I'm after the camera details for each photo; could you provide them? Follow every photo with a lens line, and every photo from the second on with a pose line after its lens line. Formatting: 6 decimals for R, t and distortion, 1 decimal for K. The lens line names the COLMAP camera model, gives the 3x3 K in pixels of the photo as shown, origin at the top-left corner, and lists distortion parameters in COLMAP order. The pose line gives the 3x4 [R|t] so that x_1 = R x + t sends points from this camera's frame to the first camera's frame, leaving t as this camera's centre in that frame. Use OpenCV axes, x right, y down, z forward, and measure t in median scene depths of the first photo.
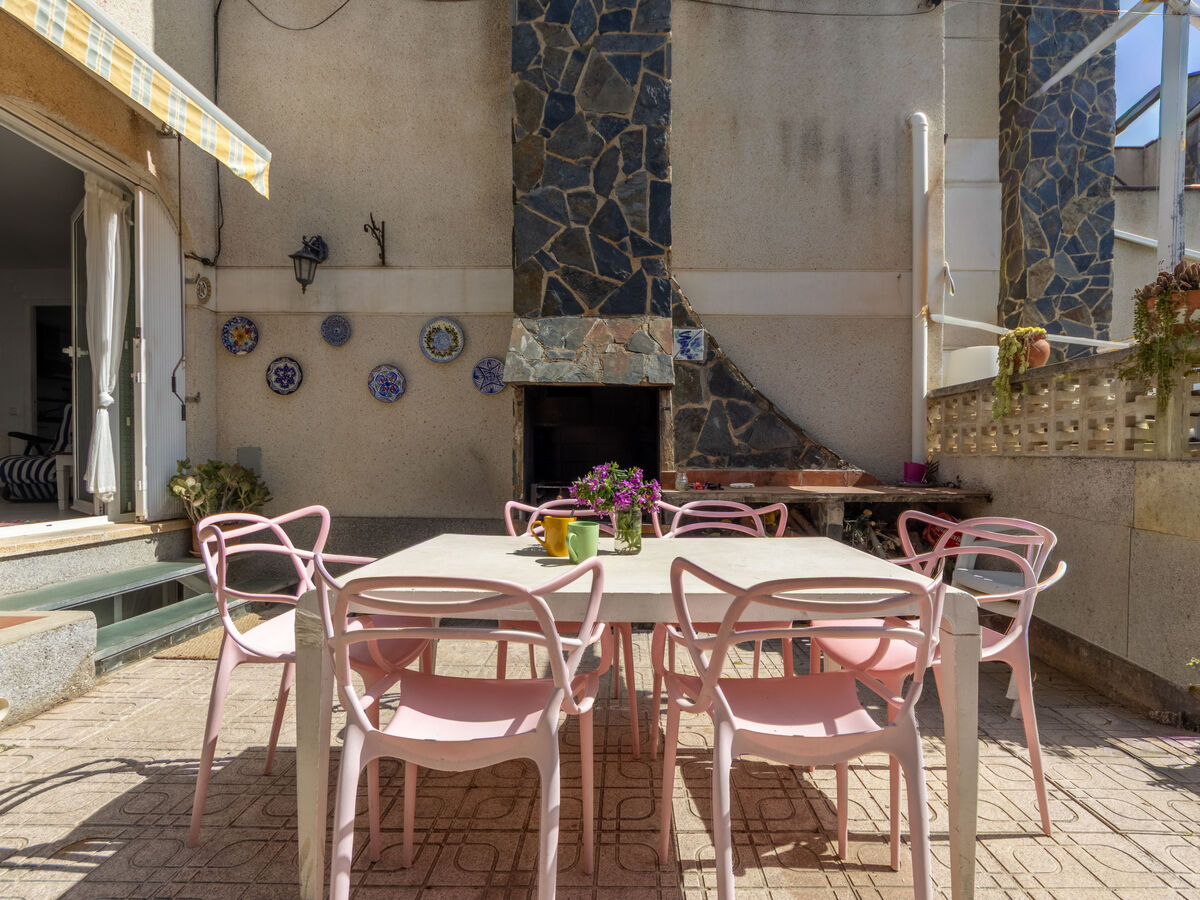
lens RADIAL K [[551.7, 0, 604.2], [0, 551.7, 464.2], [0, 0, 1]] dist [0.000809, -0.007586]
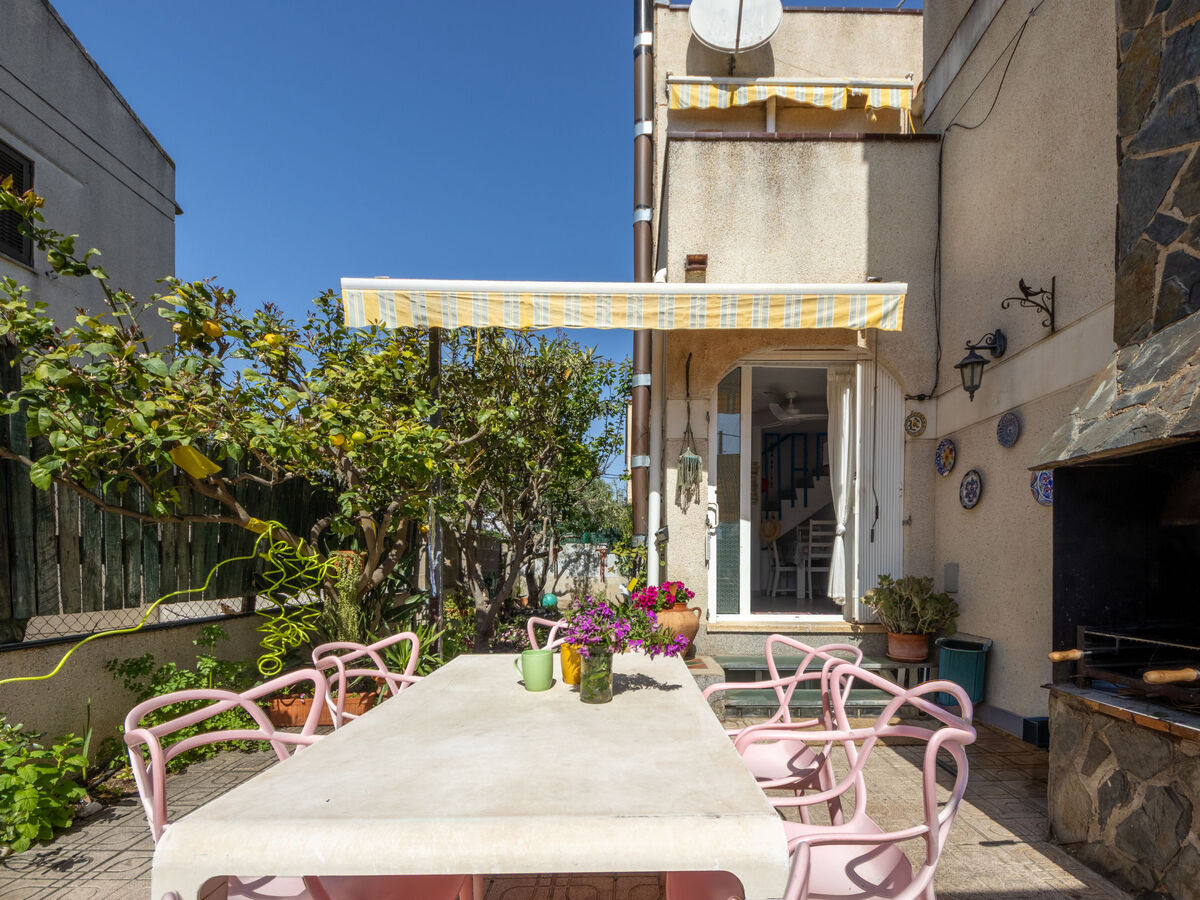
lens RADIAL K [[531.4, 0, 633.3], [0, 531.4, 568.1], [0, 0, 1]] dist [0.000868, -0.004928]
pose [[0.060982, 0.006073, -0.998120, 0.363849], [-0.017583, 0.999833, 0.005009, -0.019438], [0.997984, 0.017244, 0.061079, 0.408178]]
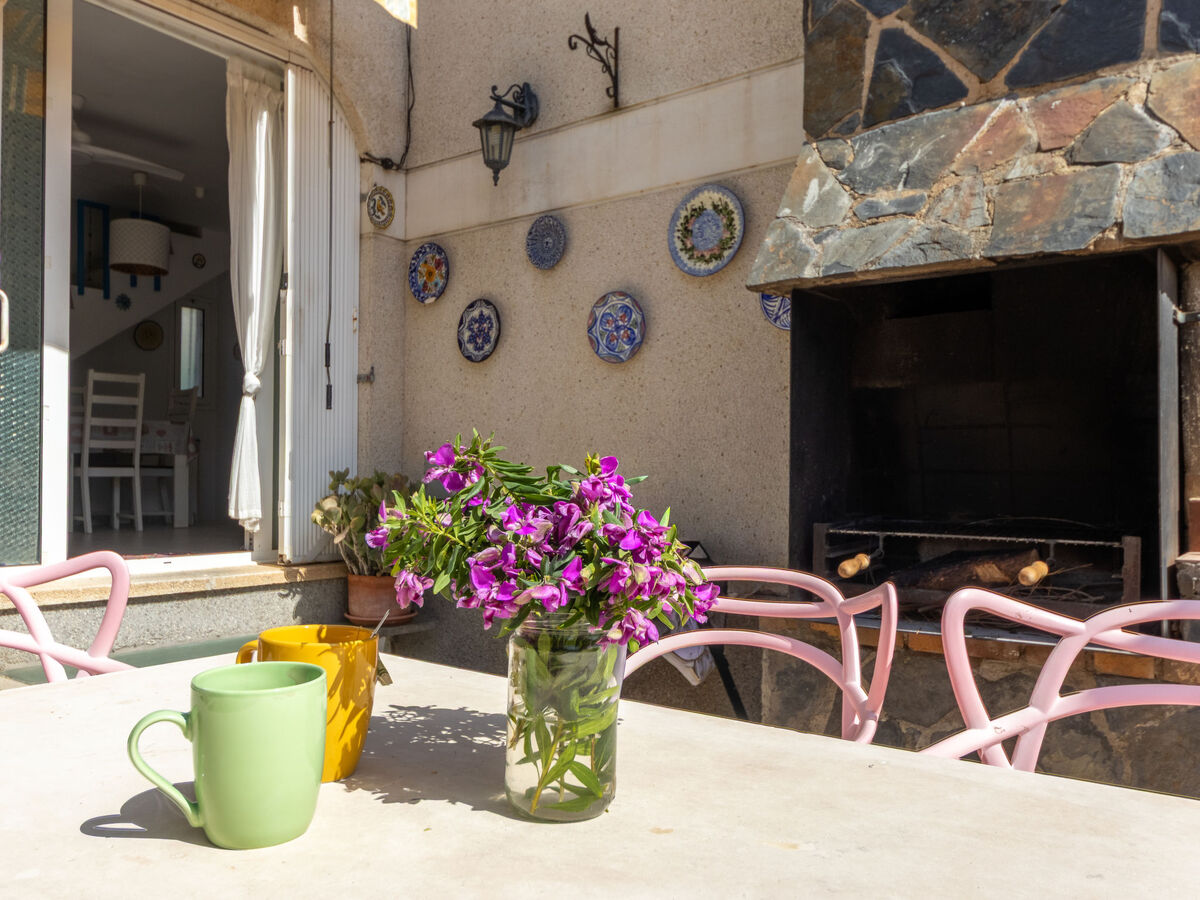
lens RADIAL K [[945.7, 0, 596.6], [0, 945.7, 464.7], [0, 0, 1]] dist [-0.001070, 0.004180]
pose [[0.823602, -0.005280, -0.567144, 0.117471], [-0.010113, 0.999661, -0.023992, 0.008649], [0.567078, 0.025495, 0.823269, 0.272172]]
